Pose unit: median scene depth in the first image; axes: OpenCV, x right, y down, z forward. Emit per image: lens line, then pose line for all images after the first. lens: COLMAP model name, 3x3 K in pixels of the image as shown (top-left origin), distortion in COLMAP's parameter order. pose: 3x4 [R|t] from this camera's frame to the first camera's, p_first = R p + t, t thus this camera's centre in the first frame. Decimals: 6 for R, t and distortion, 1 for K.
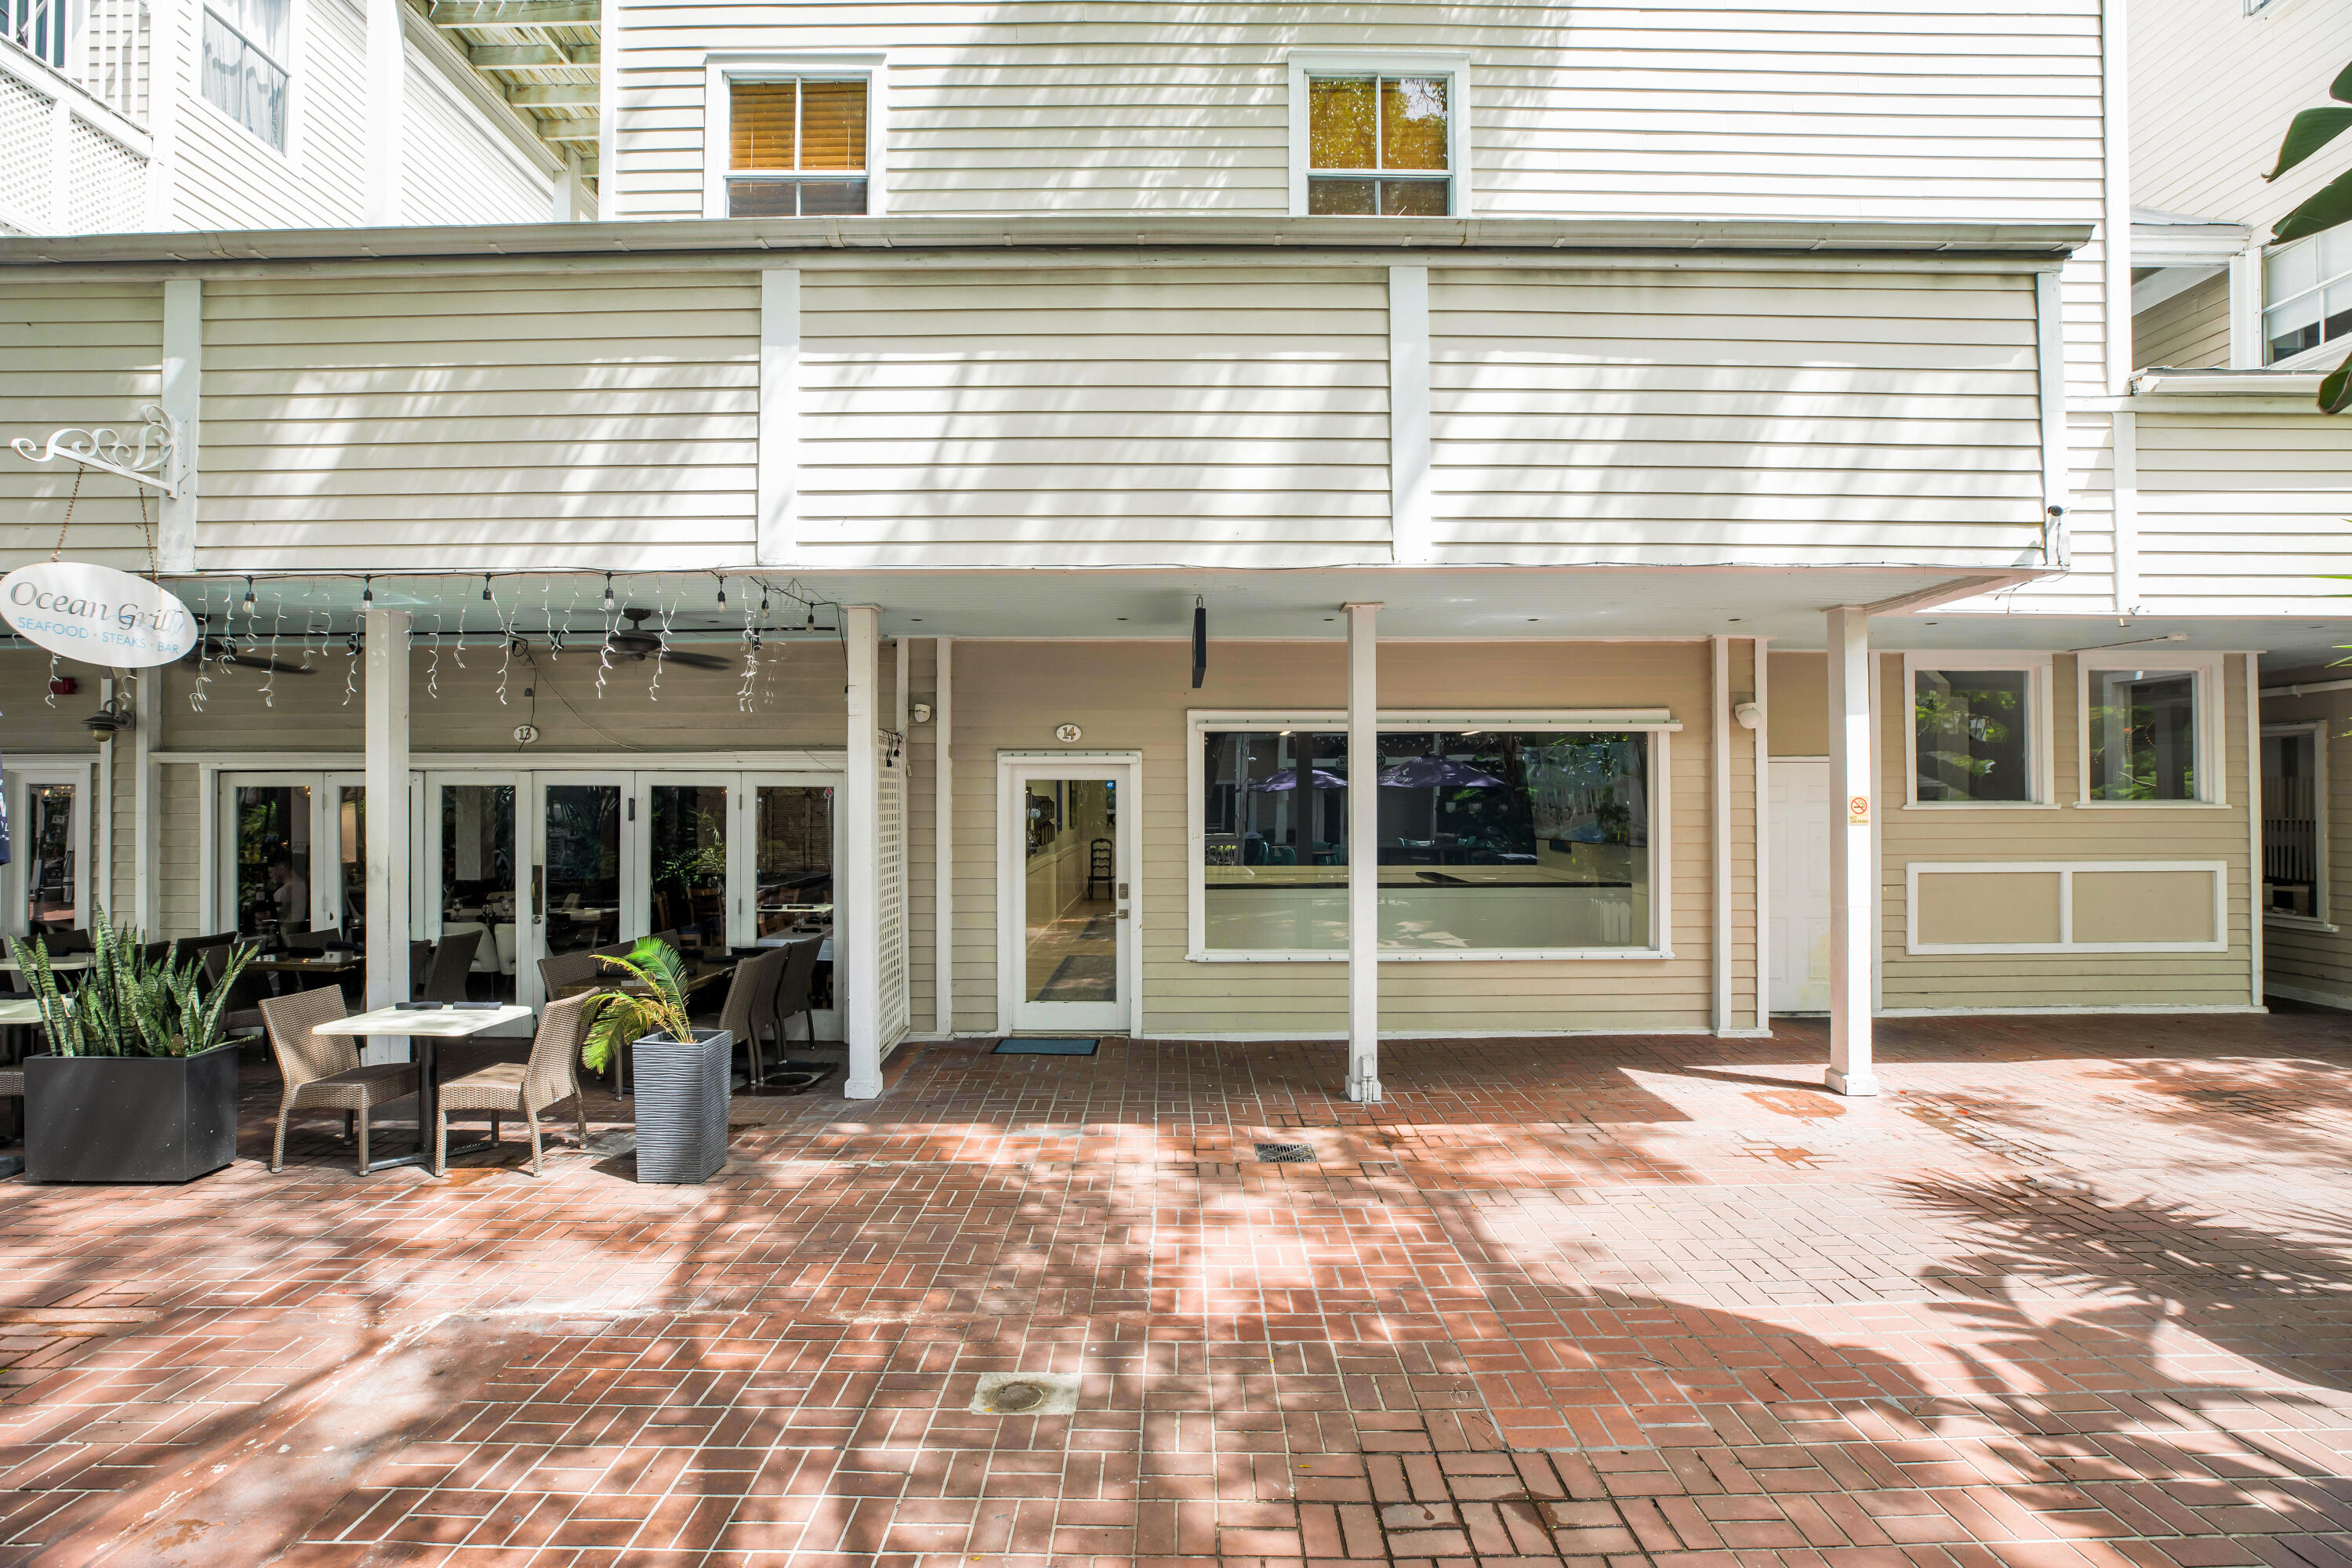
lens RADIAL K [[1084.7, 0, 1176.0], [0, 1084.7, 784.0], [0, 0, 1]] dist [-0.041465, 0.012266]
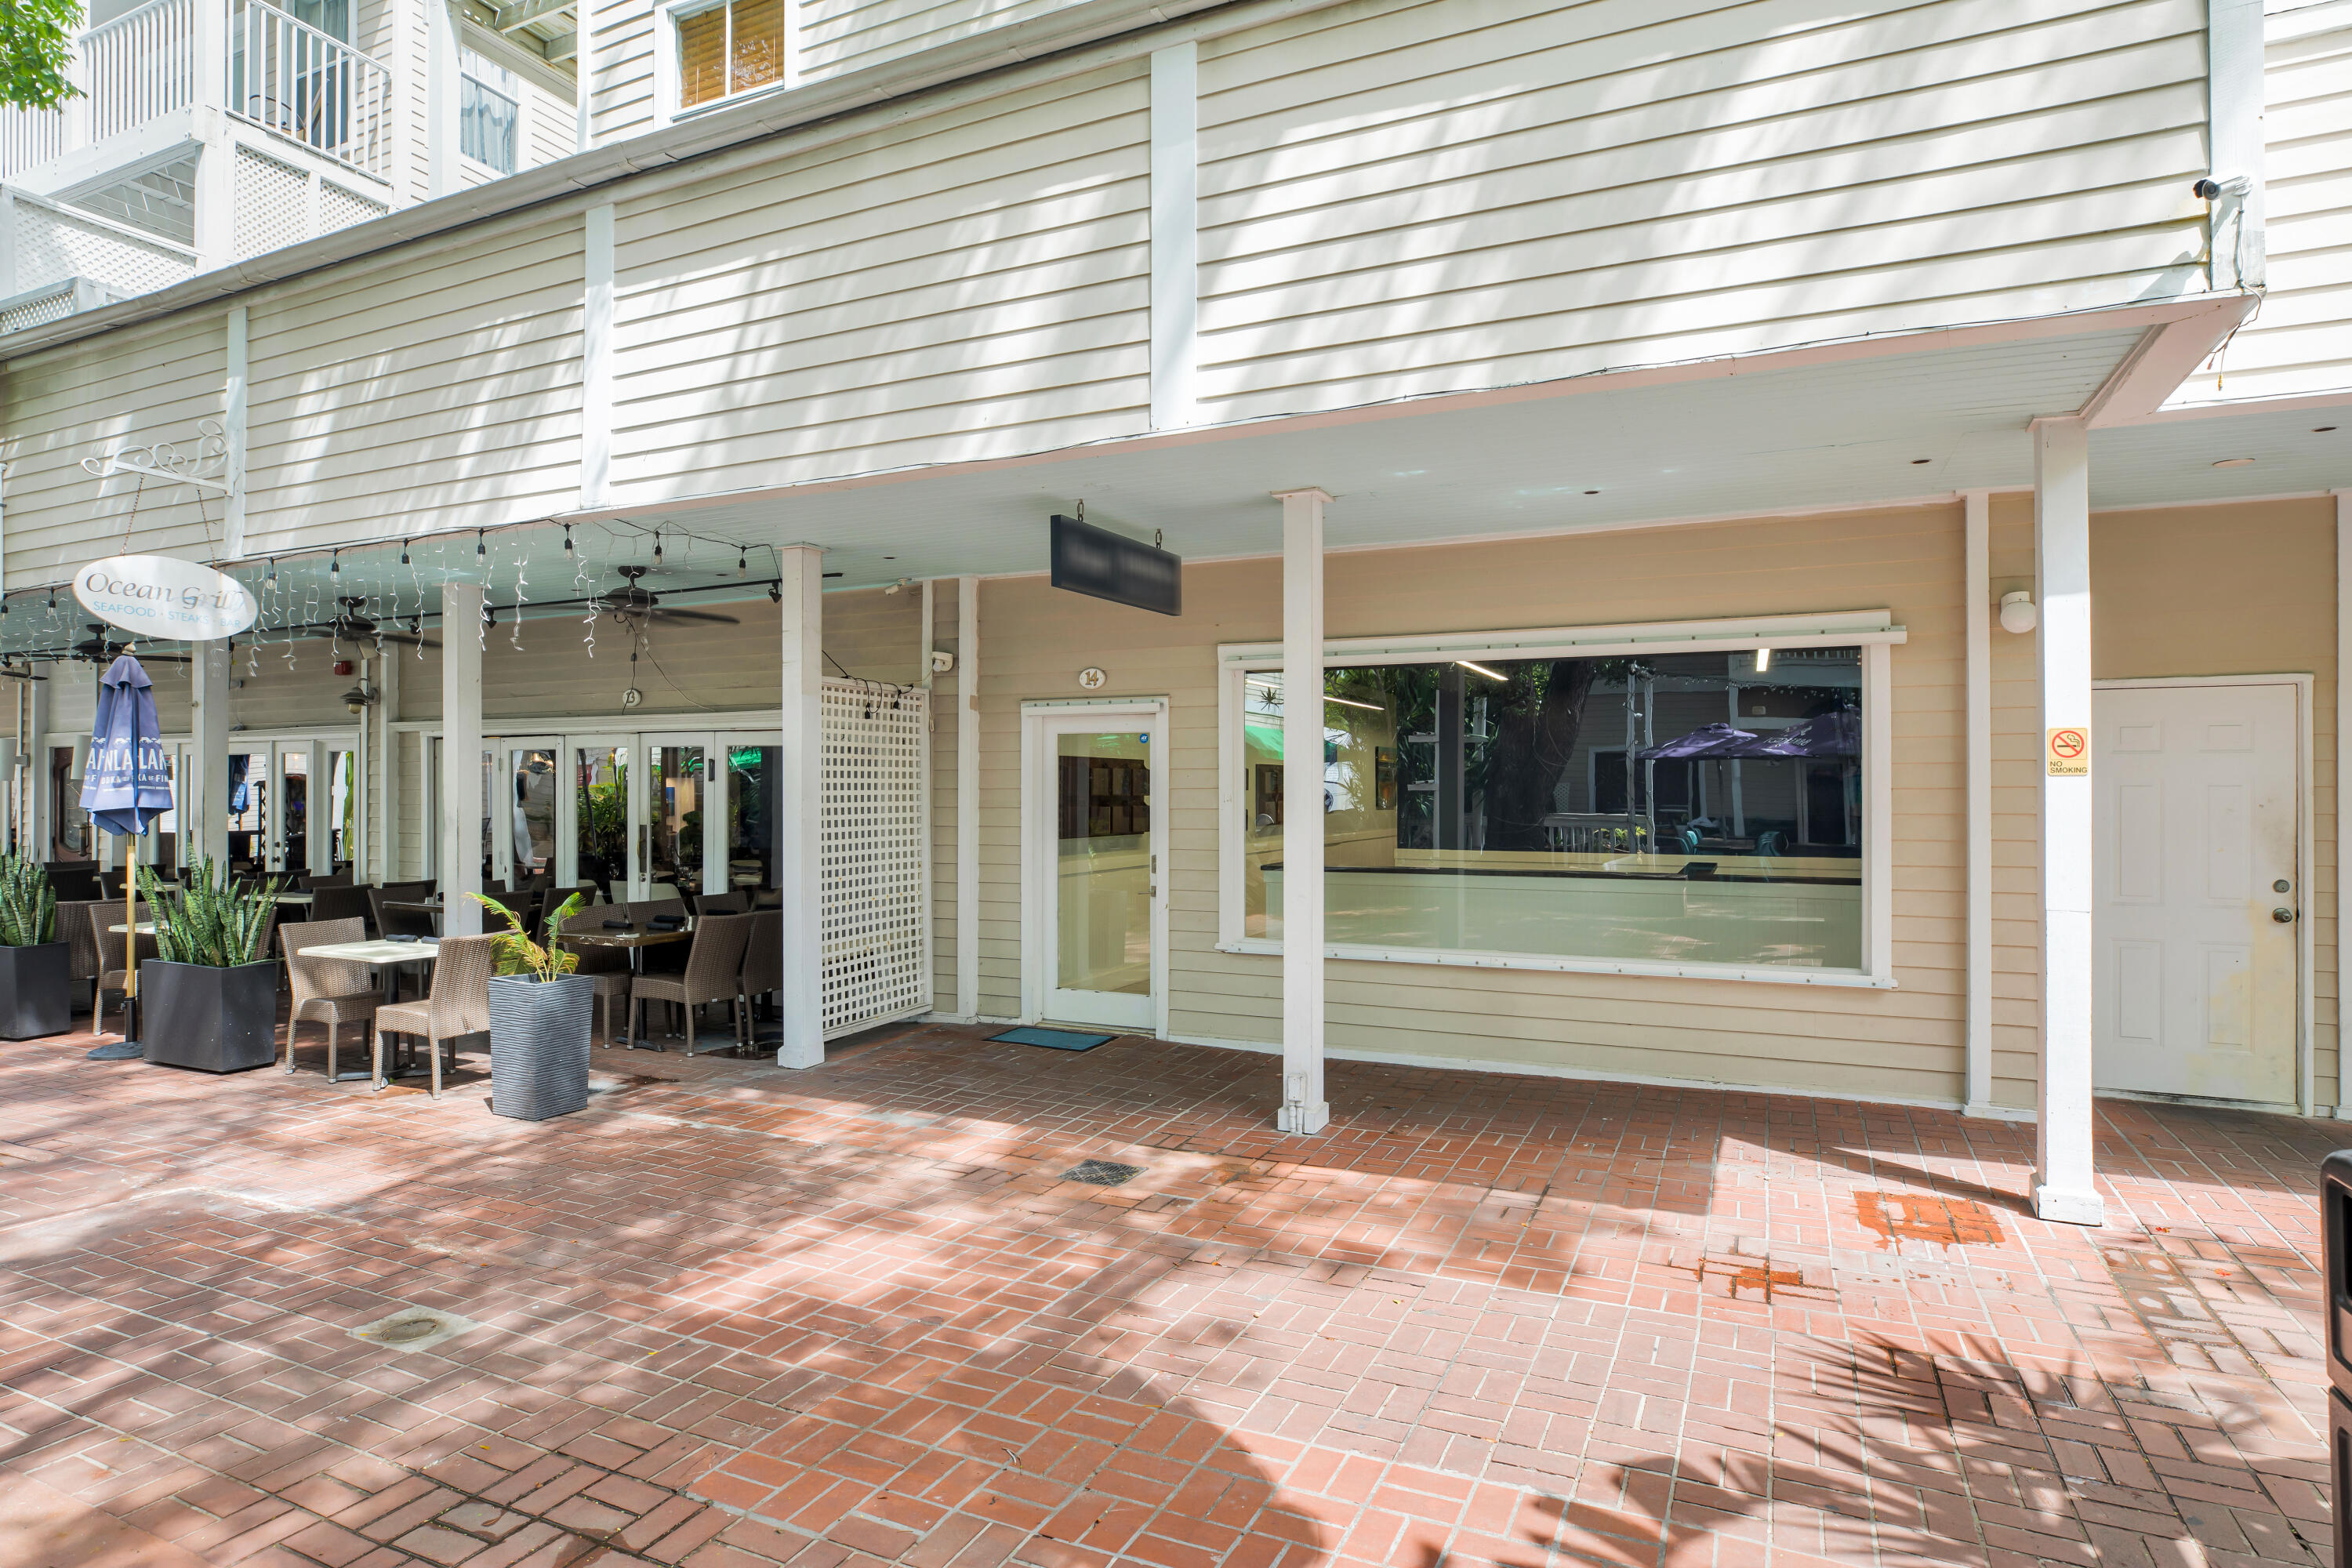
lens RADIAL K [[1285.1, 0, 1176.8], [0, 1285.1, 786.9], [0, 0, 1]] dist [-0.034293, 0.016976]
pose [[0.903443, 0.000649, -0.428707, 0.600422], [0.004417, 0.999932, 0.010823, 0.042724], [0.428685, -0.011672, 0.903379, 0.165315]]
